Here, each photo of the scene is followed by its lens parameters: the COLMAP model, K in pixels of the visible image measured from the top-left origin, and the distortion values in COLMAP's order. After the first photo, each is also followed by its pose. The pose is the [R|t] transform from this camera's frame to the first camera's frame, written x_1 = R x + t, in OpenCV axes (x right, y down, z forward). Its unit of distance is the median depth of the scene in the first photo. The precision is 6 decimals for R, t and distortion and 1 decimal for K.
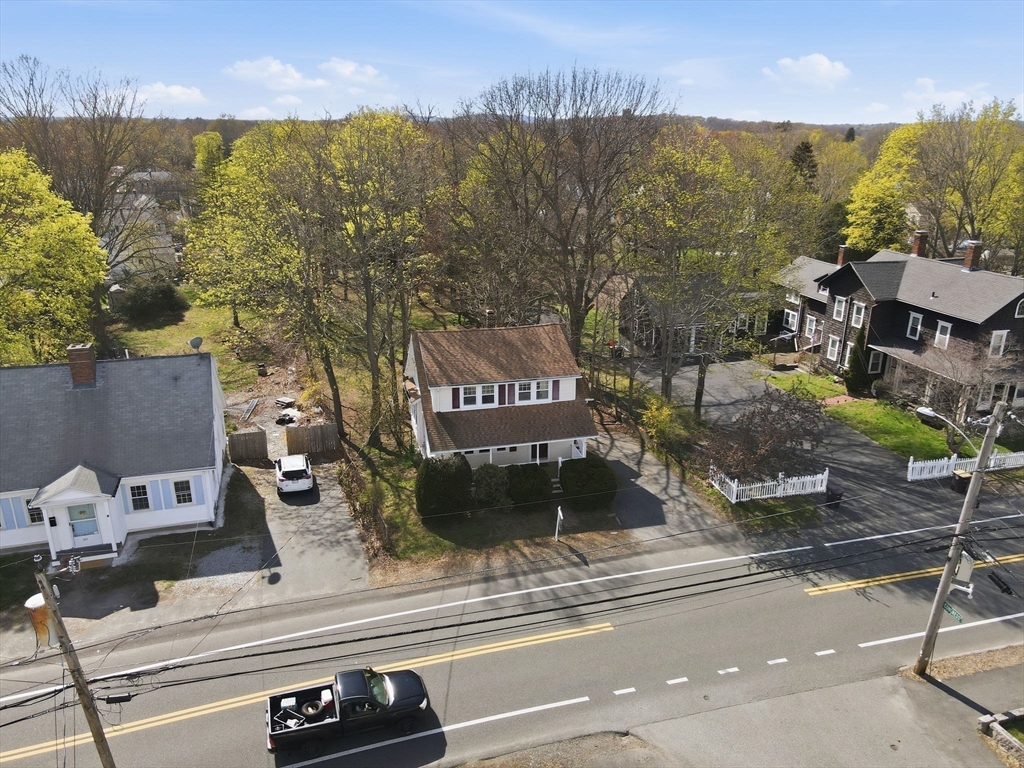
lens RADIAL K [[737.5, 0, 512.0], [0, 737.5, 384.0], [0, 0, 1]] dist [-0.002209, 0.000032]
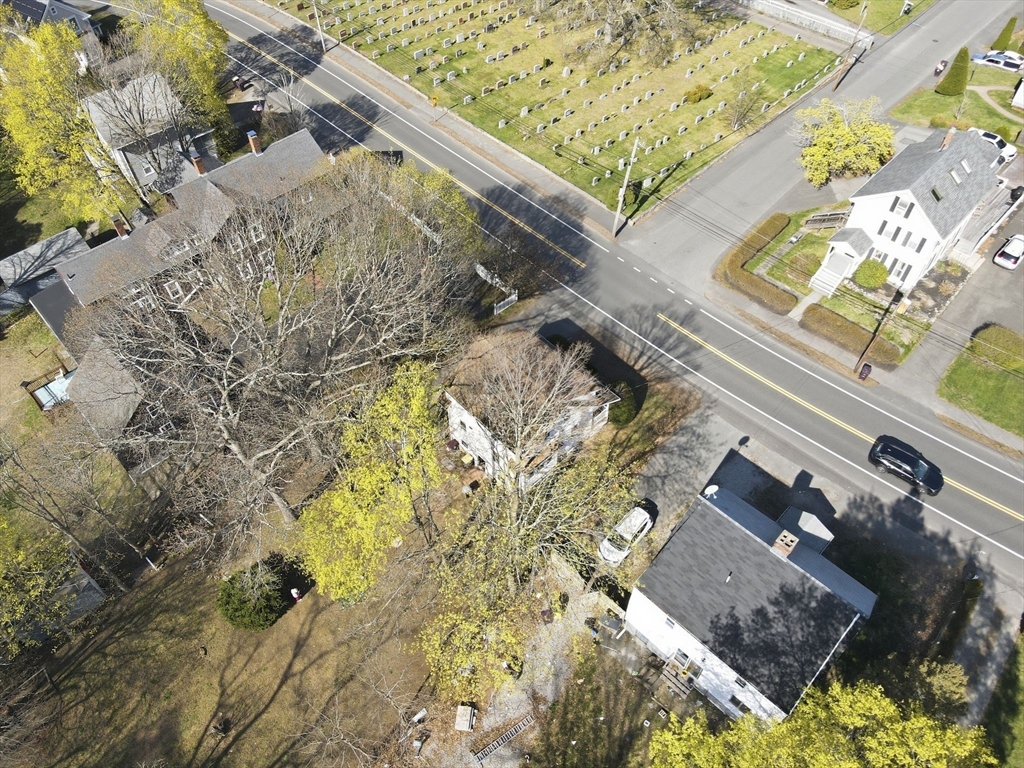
lens RADIAL K [[743.4, 0, 512.0], [0, 743.4, 384.0], [0, 0, 1]] dist [0.010728, 0.000360]
pose [[-0.474678, -0.710171, 0.519940, -0.835574], [0.279581, 0.438480, 0.854149, -1.436488], [-0.834575, 0.550812, -0.009587, 1.287968]]
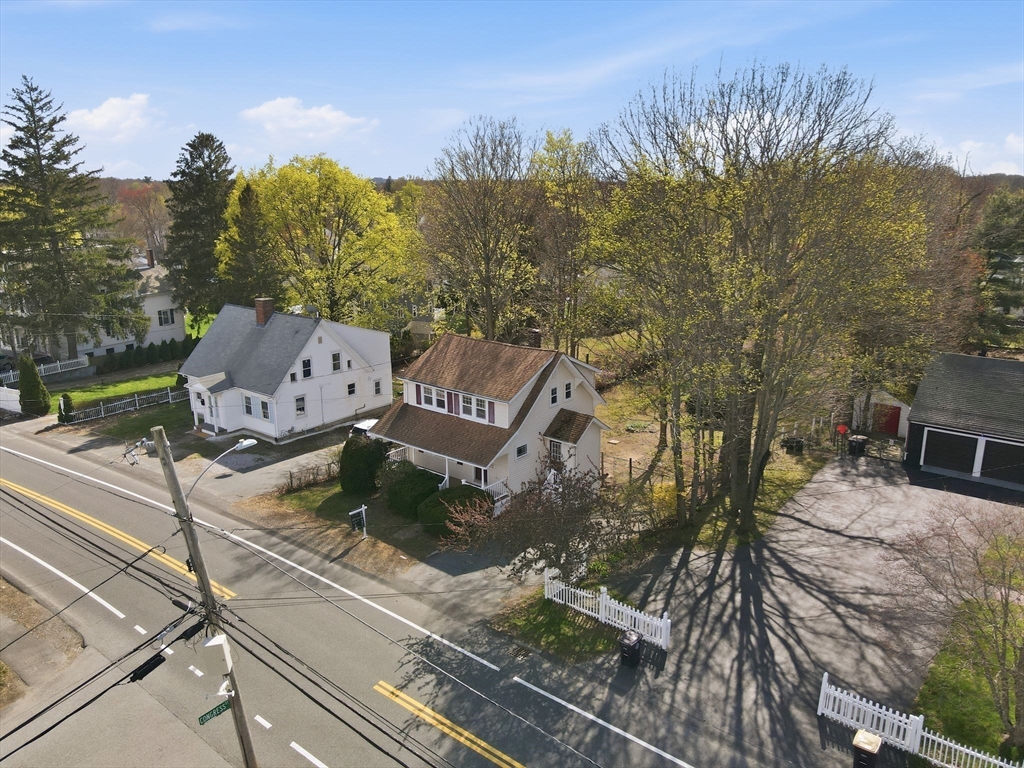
lens RADIAL K [[743.4, 0, 512.0], [0, 743.4, 384.0], [0, 0, 1]] dist [0.010728, 0.000360]
pose [[0.587156, 0.200452, -0.784262, 0.908274], [-0.254916, 0.965347, 0.055887, -0.096632], [0.768287, 0.167107, 0.617908, 0.484690]]
